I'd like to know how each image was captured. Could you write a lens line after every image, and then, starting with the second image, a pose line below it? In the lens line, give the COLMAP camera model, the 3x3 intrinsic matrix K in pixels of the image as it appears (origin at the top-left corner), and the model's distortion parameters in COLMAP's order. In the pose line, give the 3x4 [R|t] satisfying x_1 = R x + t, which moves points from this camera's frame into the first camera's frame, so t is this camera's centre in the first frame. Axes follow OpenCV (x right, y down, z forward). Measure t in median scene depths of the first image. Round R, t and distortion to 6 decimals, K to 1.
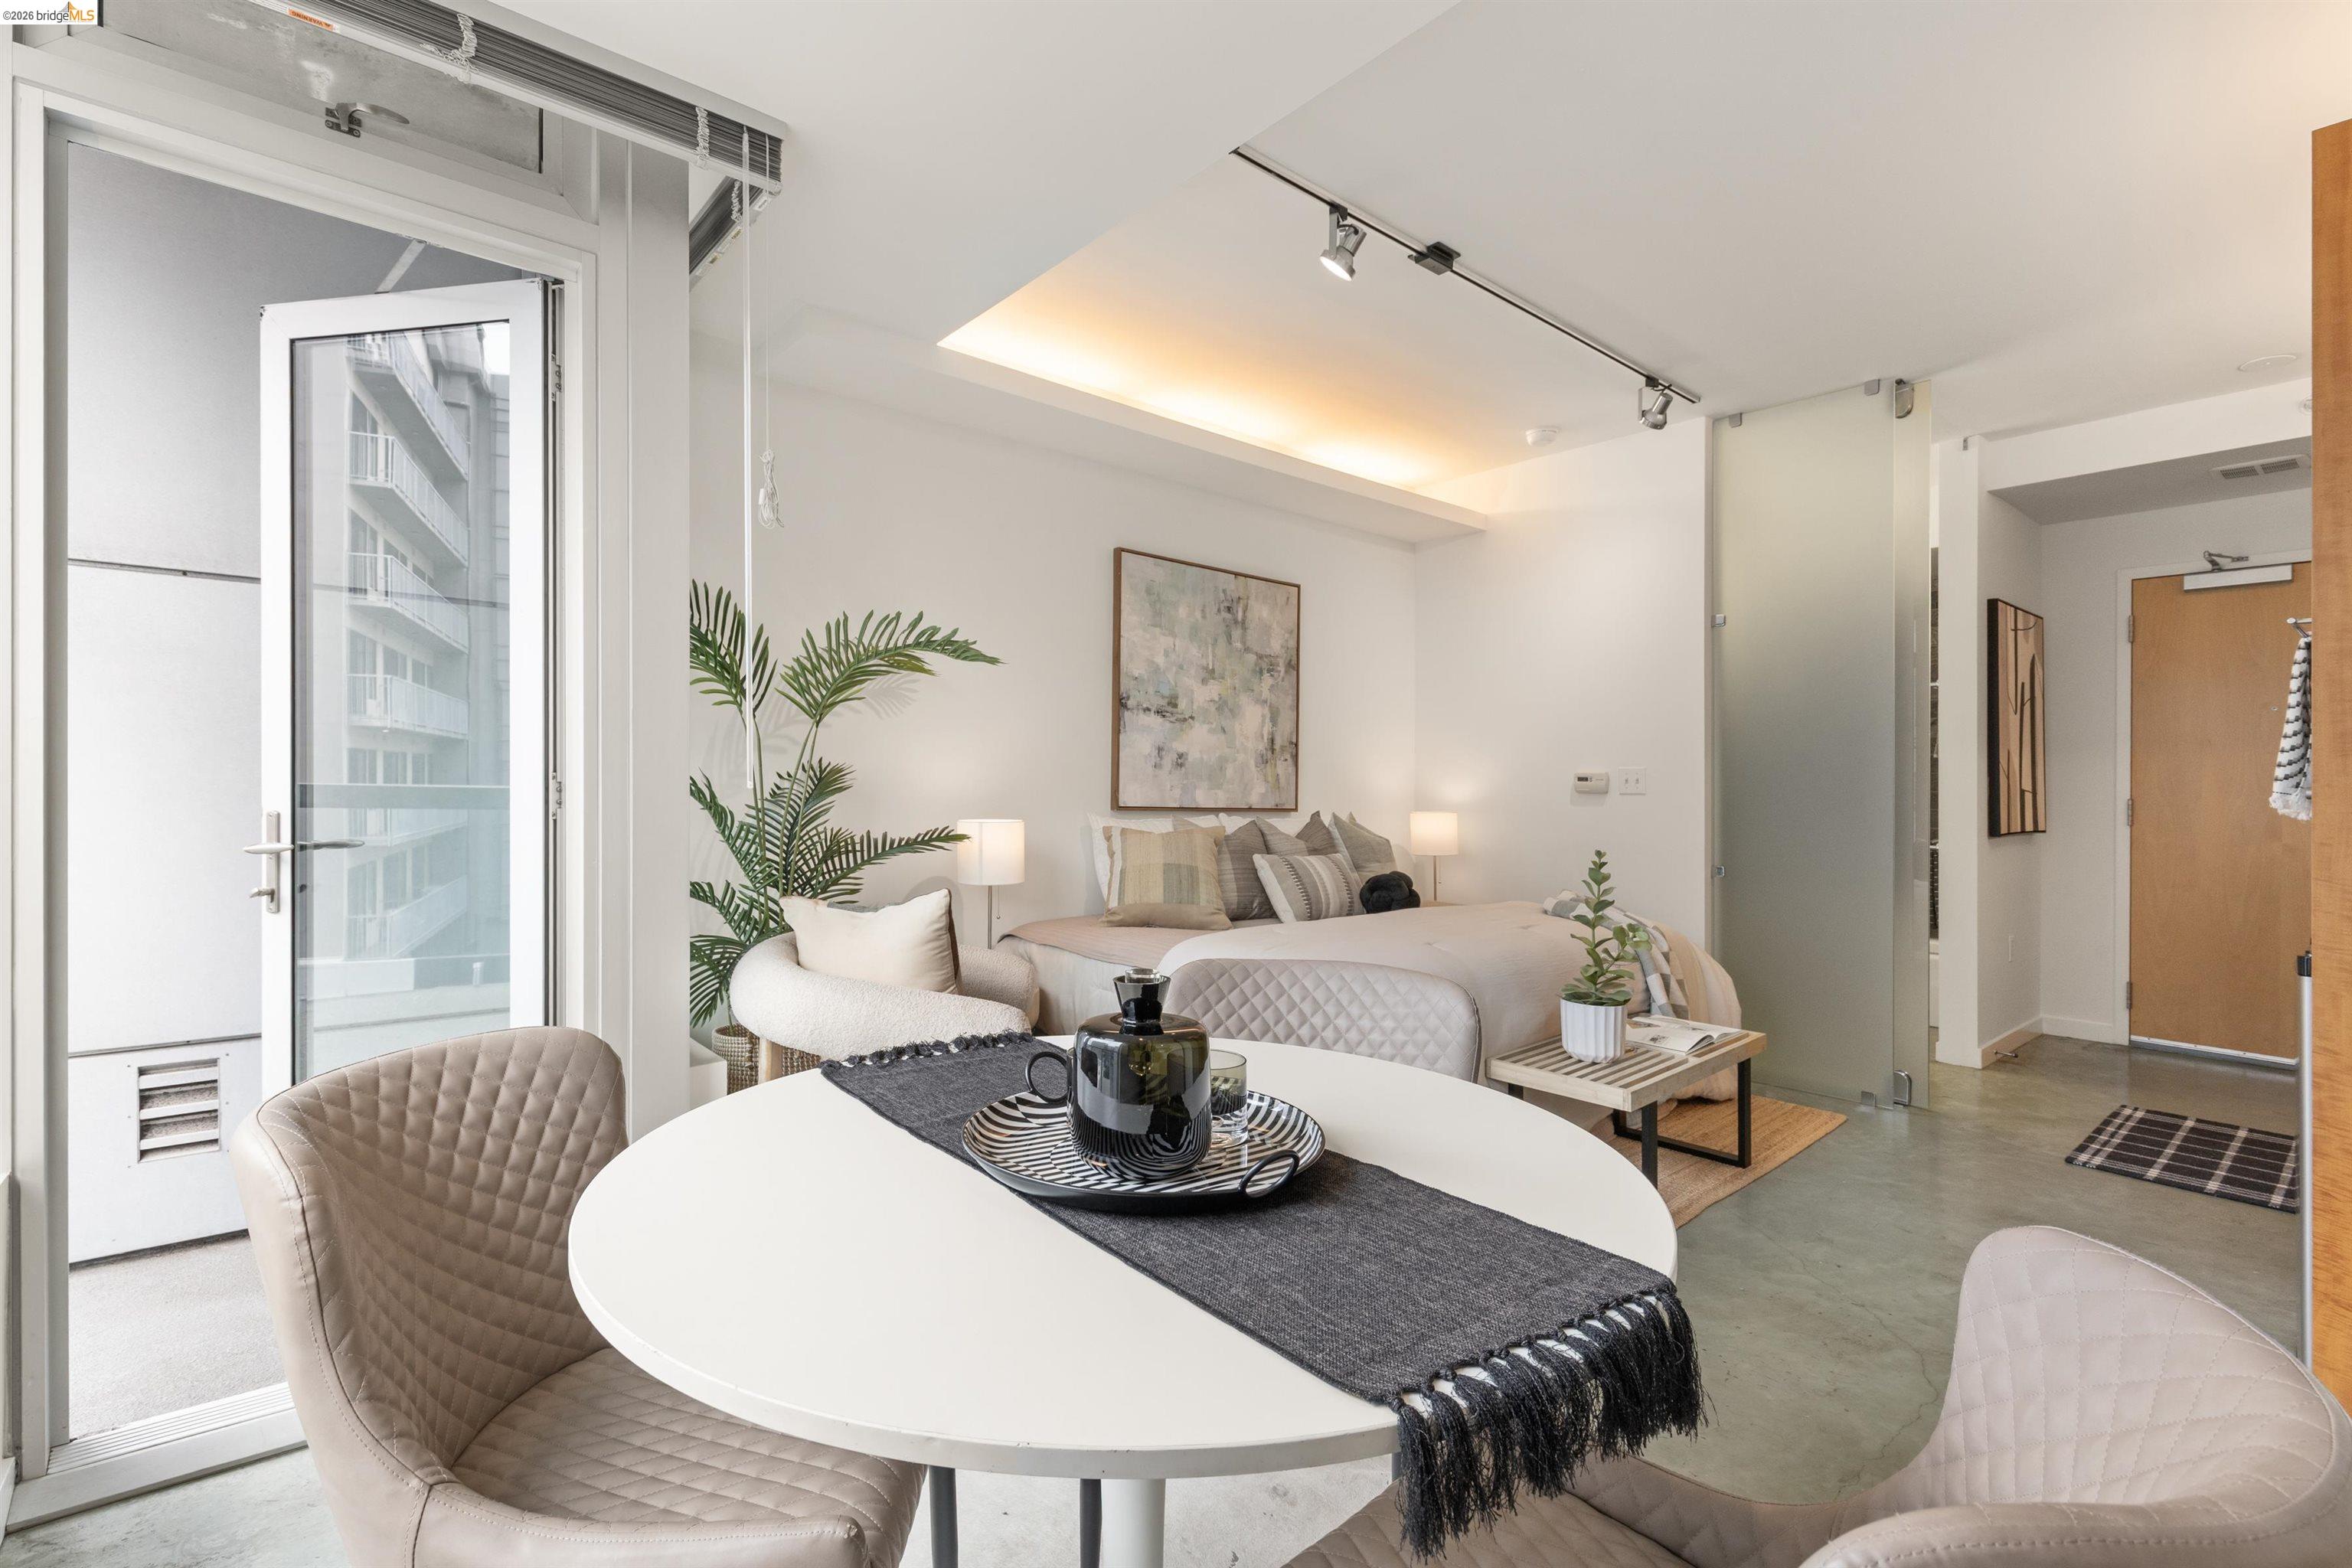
lens RADIAL K [[1091.5, 0, 1172.3], [0, 1091.5, 750.2], [0, 0, 1]] dist [0.000080, -0.000918]
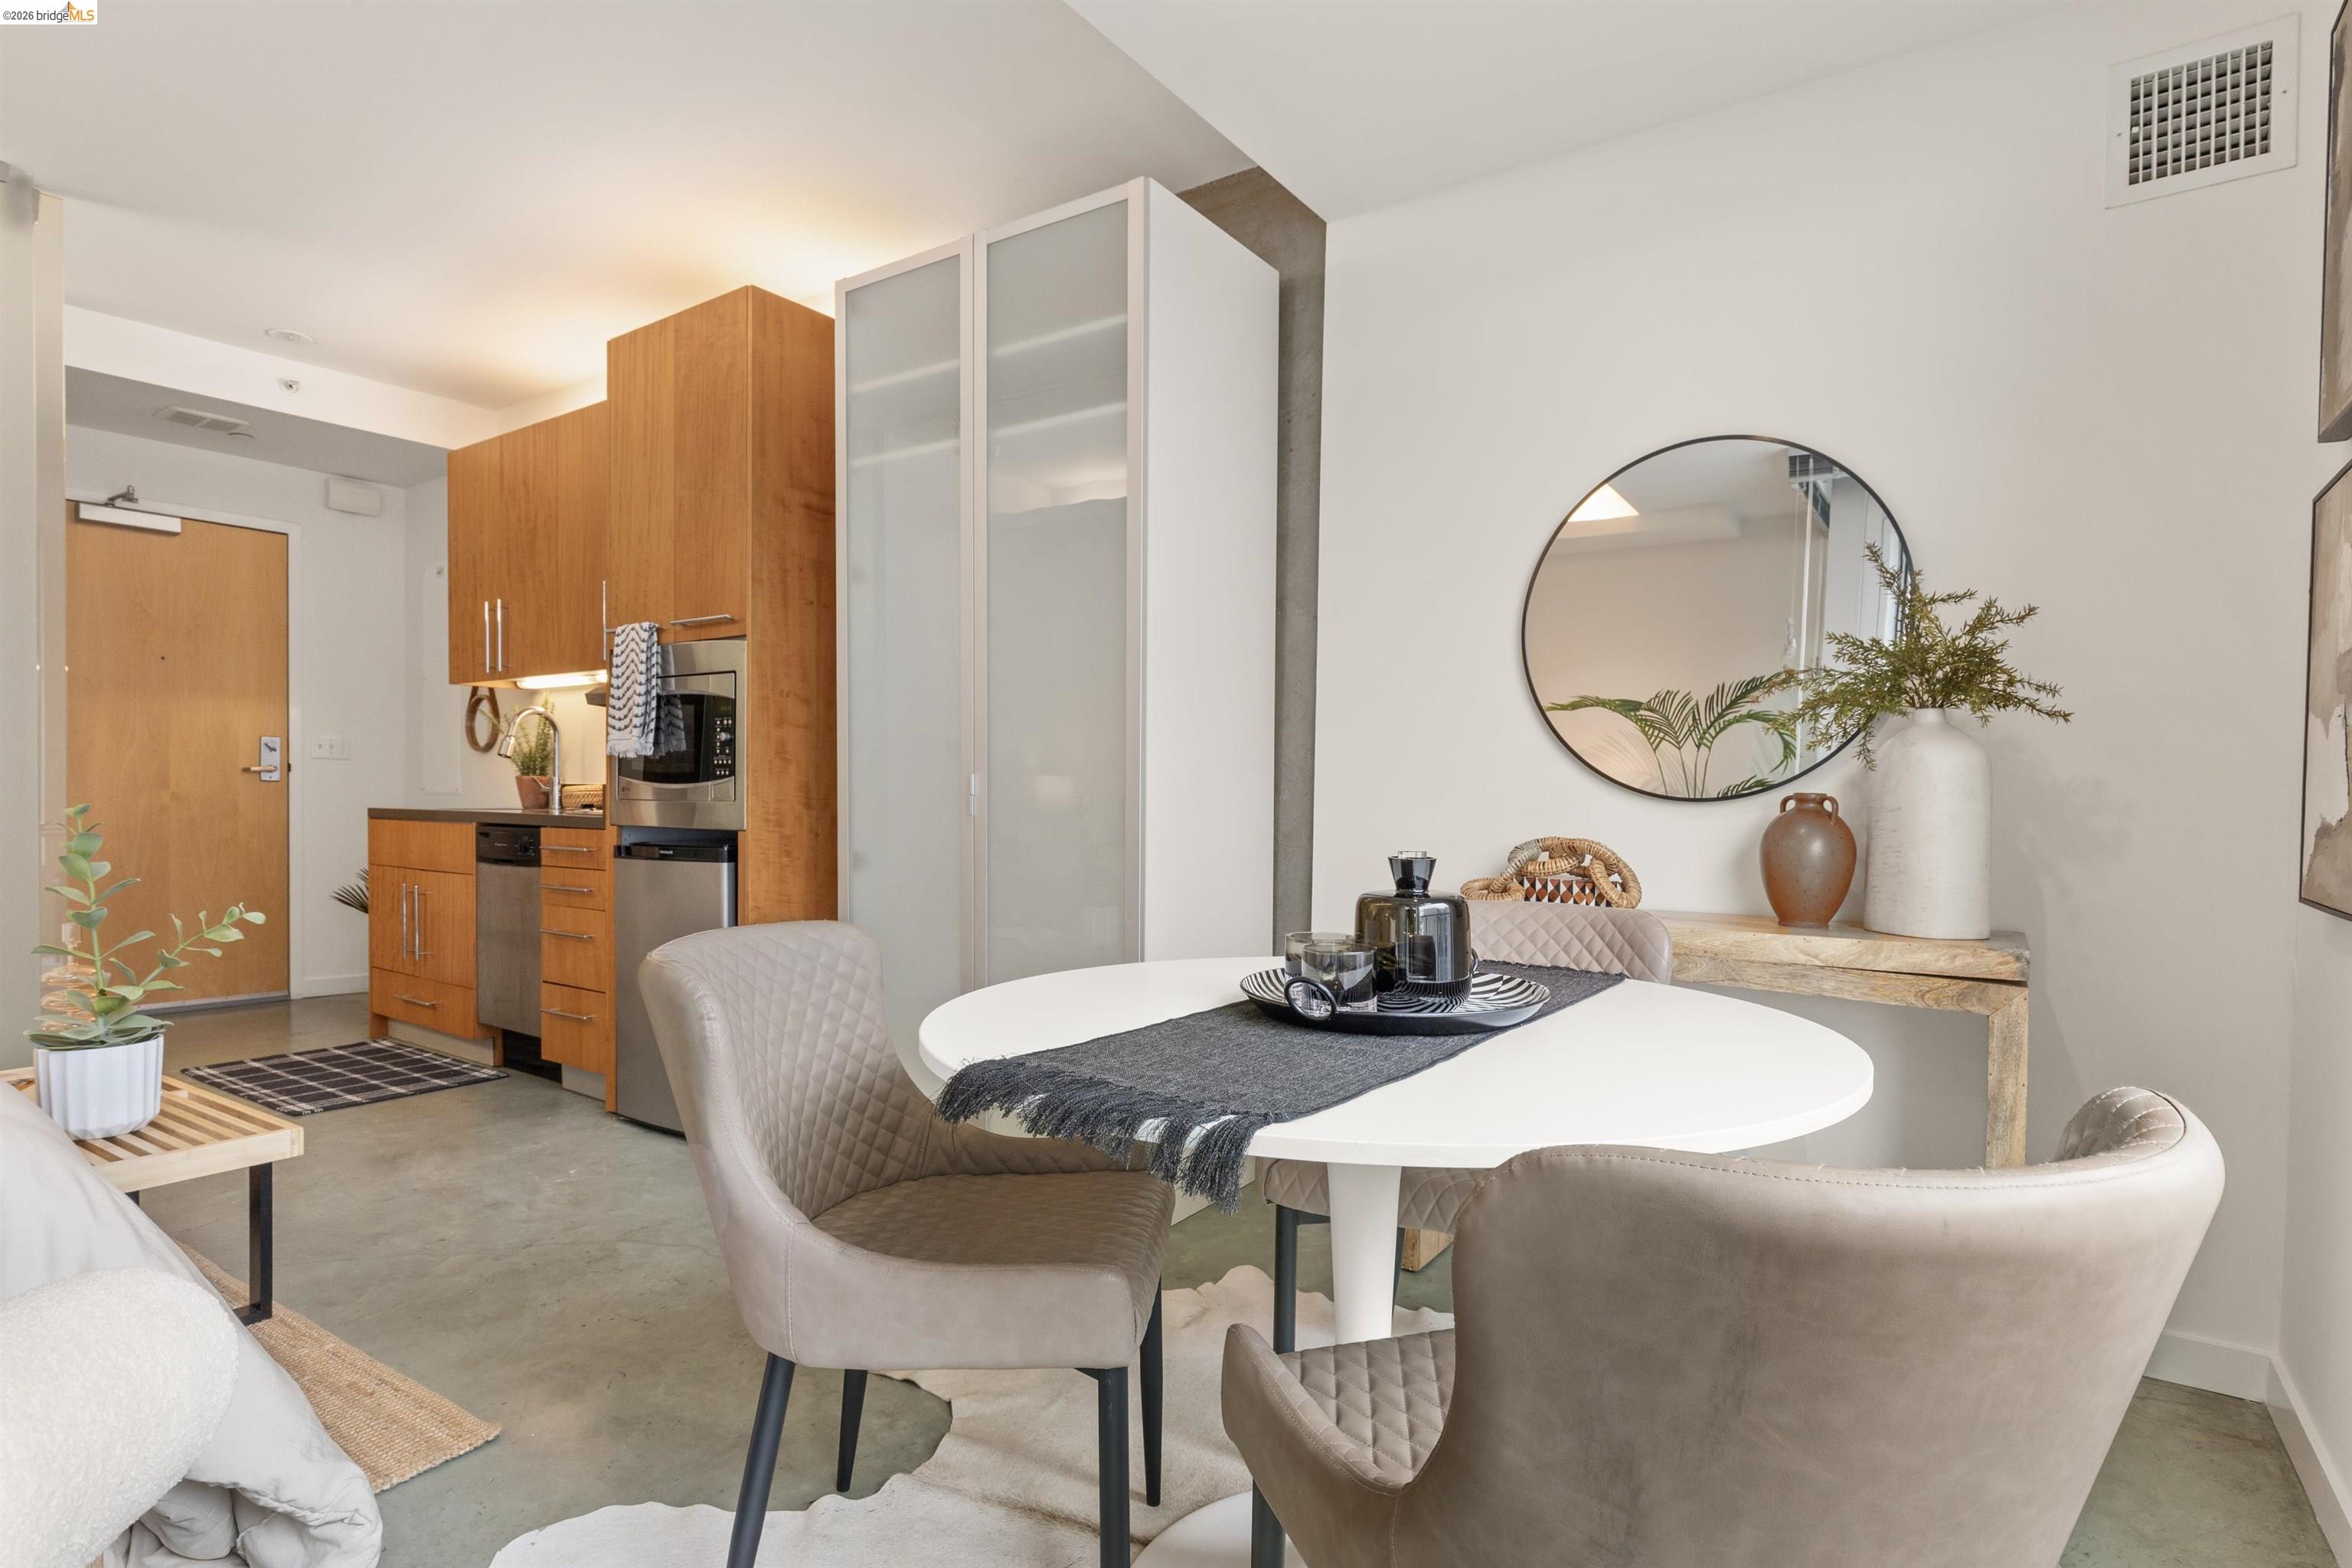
lens RADIAL K [[1212.8, 0, 1176.0], [0, 1212.8, 784.0], [0, 0, 1]] dist [-0.002744, -0.000472]
pose [[-0.267644, -0.015030, 0.963401, -0.318424], [-0.043235, 0.999059, 0.003575, 0.033337], [-0.962547, -0.040696, -0.268042, 0.410592]]
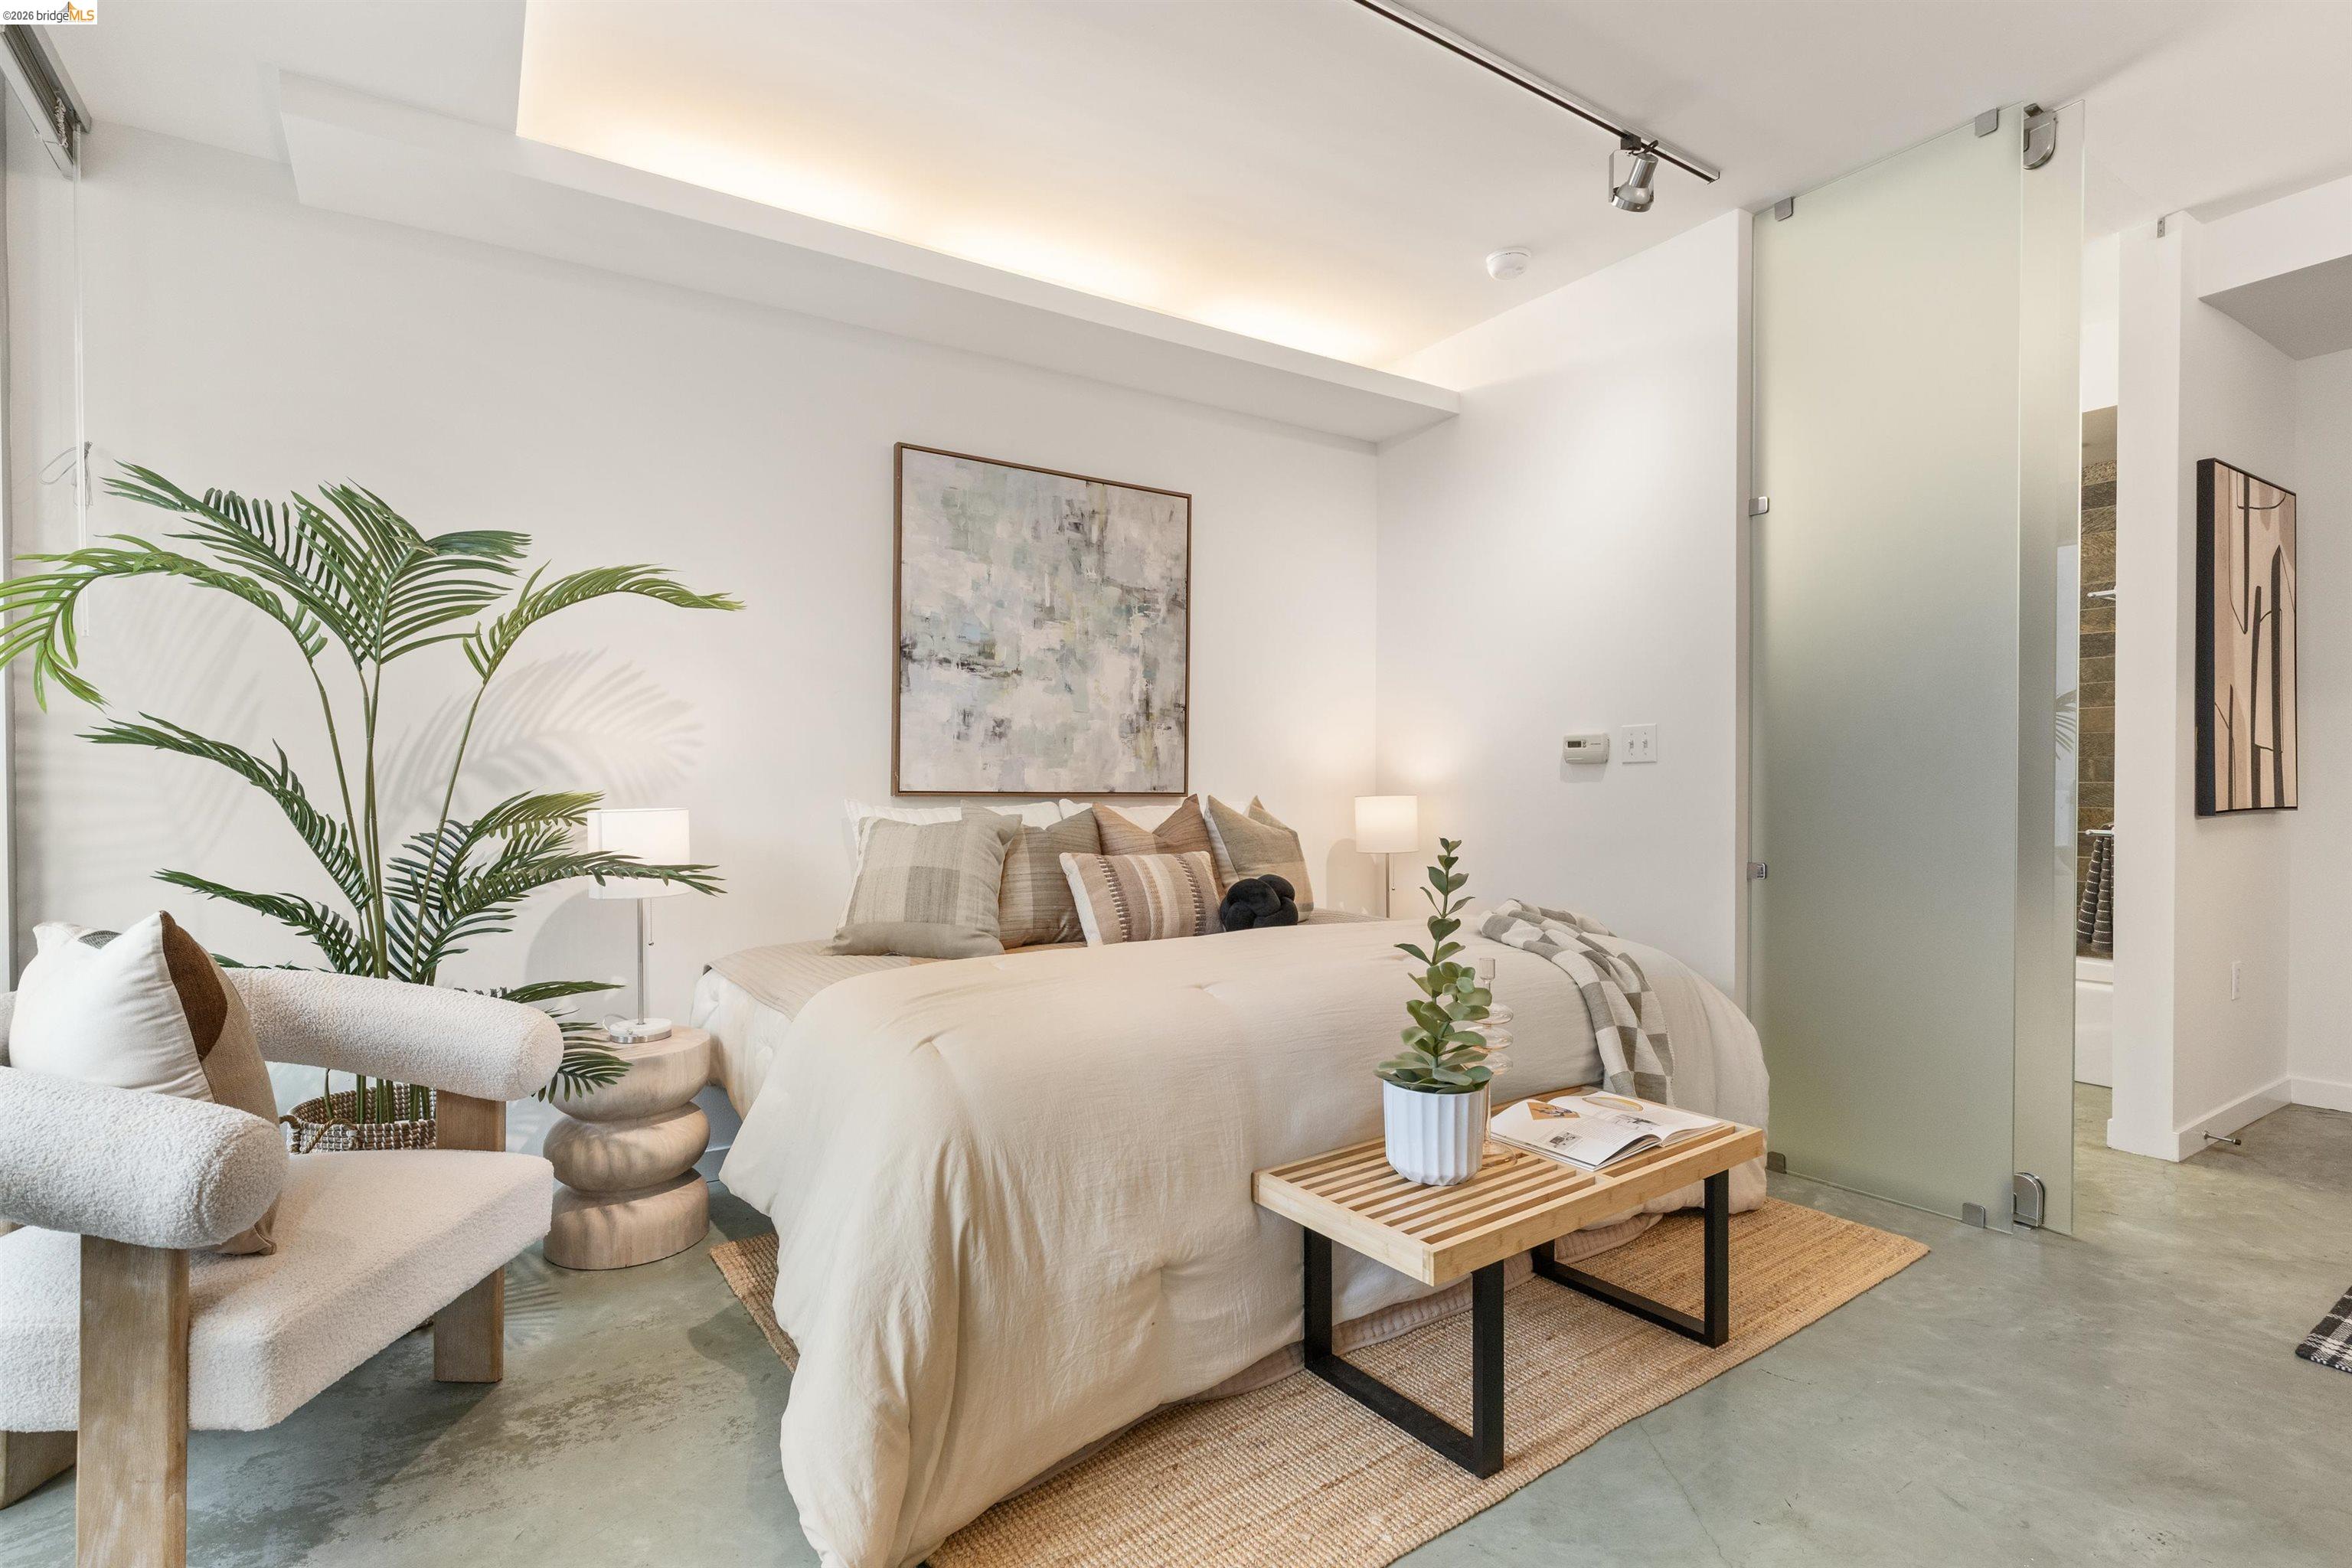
lens RADIAL K [[1142.3, 0, 1176.0], [0, 1142.3, 784.0], [0, 0, 1]] dist [-0.002835, 0.002412]
pose [[0.992243, -0.018519, -0.122925, 0.224770], [0.022130, 0.999361, 0.028074, 0.027839], [0.122327, -0.030577, 0.992019, 0.241088]]
